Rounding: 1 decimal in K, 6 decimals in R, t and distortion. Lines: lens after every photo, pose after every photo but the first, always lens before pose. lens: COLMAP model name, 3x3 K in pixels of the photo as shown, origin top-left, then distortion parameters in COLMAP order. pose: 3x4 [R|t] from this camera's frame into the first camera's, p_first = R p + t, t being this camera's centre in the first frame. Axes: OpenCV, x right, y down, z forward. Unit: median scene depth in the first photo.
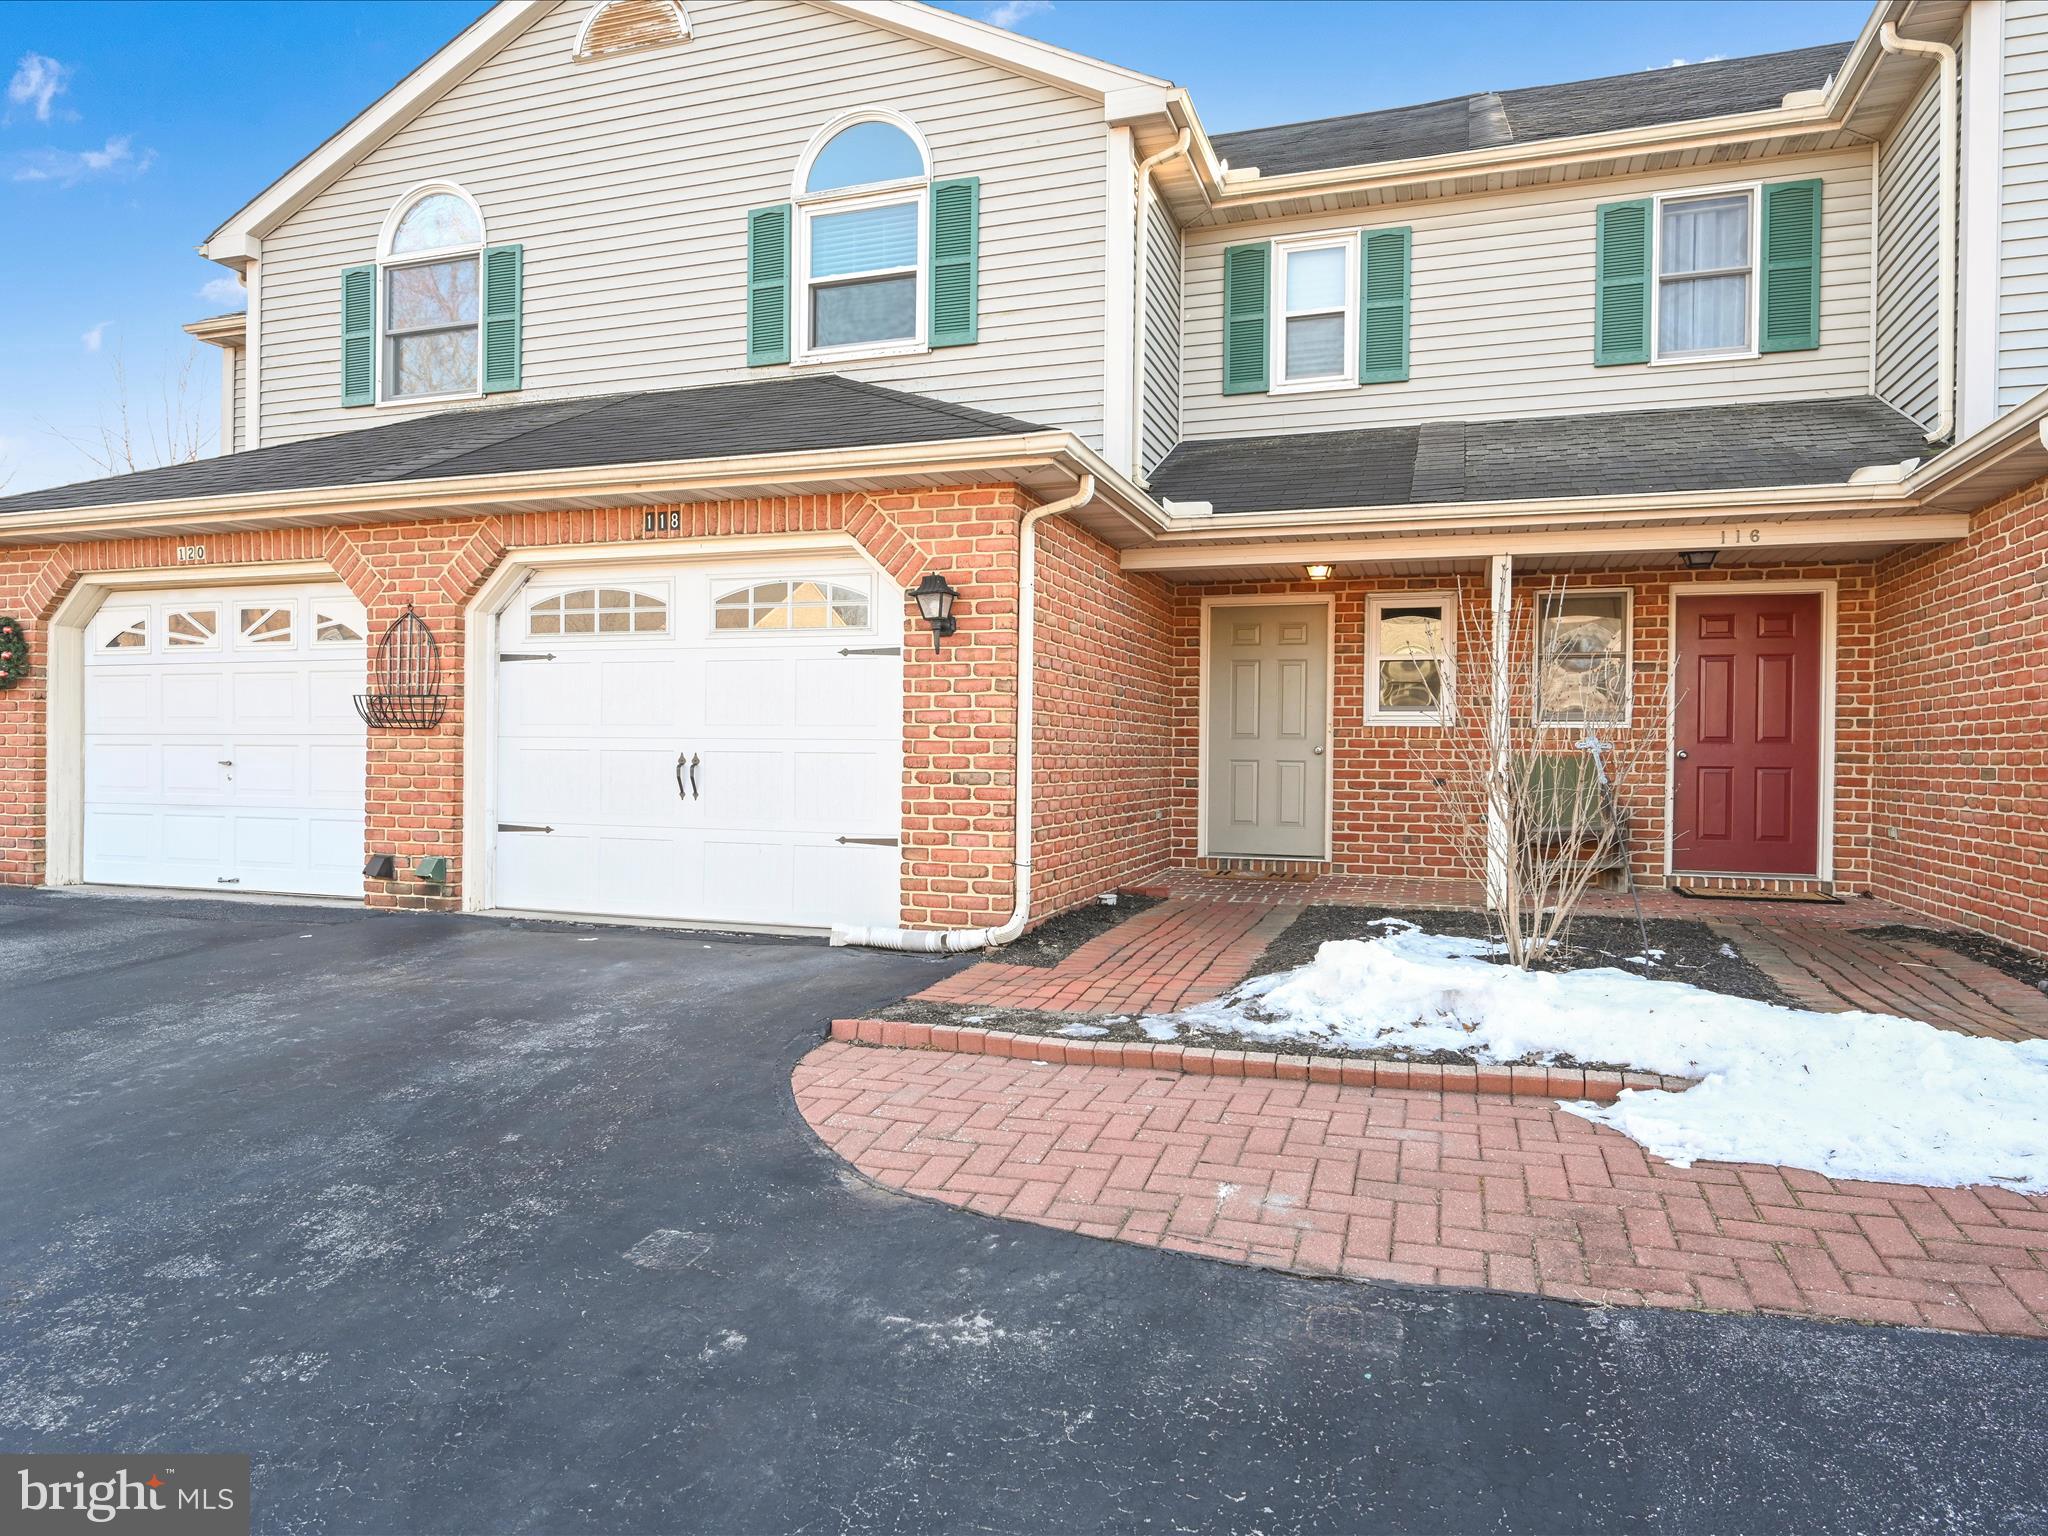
lens RADIAL K [[1306.9, 0, 1020.7], [0, 1306.9, 746.0], [0, 0, 1]] dist [-0.001862, 0.000188]
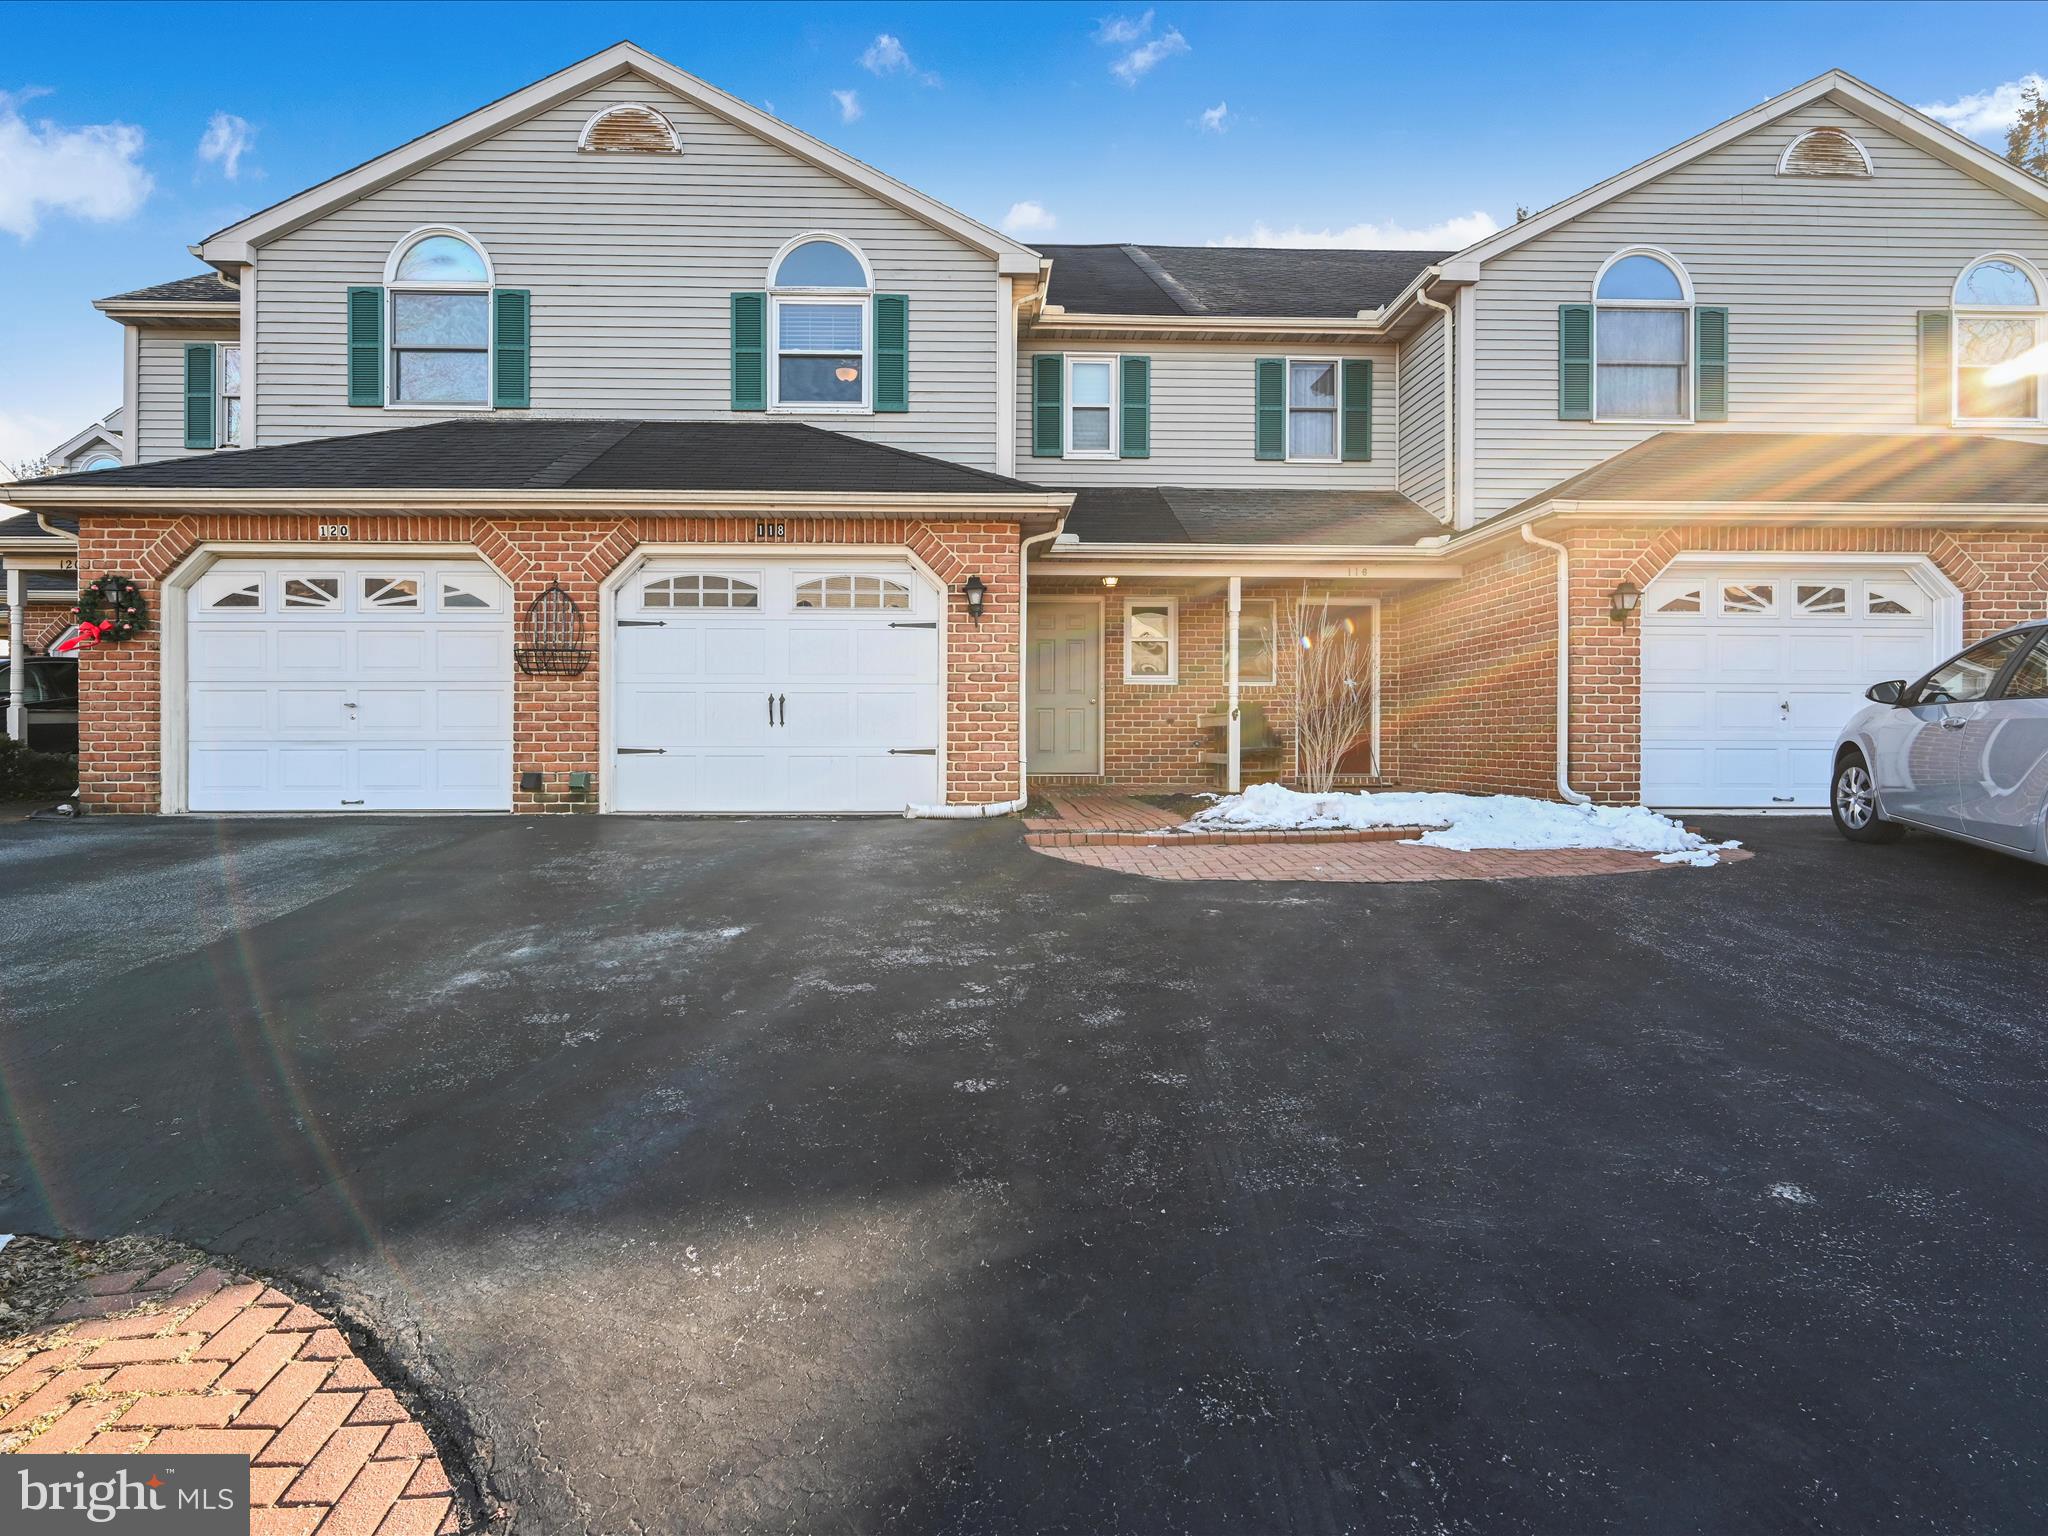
lens RADIAL K [[1306.9, 0, 1020.7], [0, 1306.9, 746.0], [0, 0, 1]] dist [-0.001862, 0.000188]
pose [[0.904406, -0.014202, 0.426437, -0.553227], [0.012617, 0.999899, 0.006540, 0.049953], [-0.426487, -0.000535, 0.904494, -0.352836]]
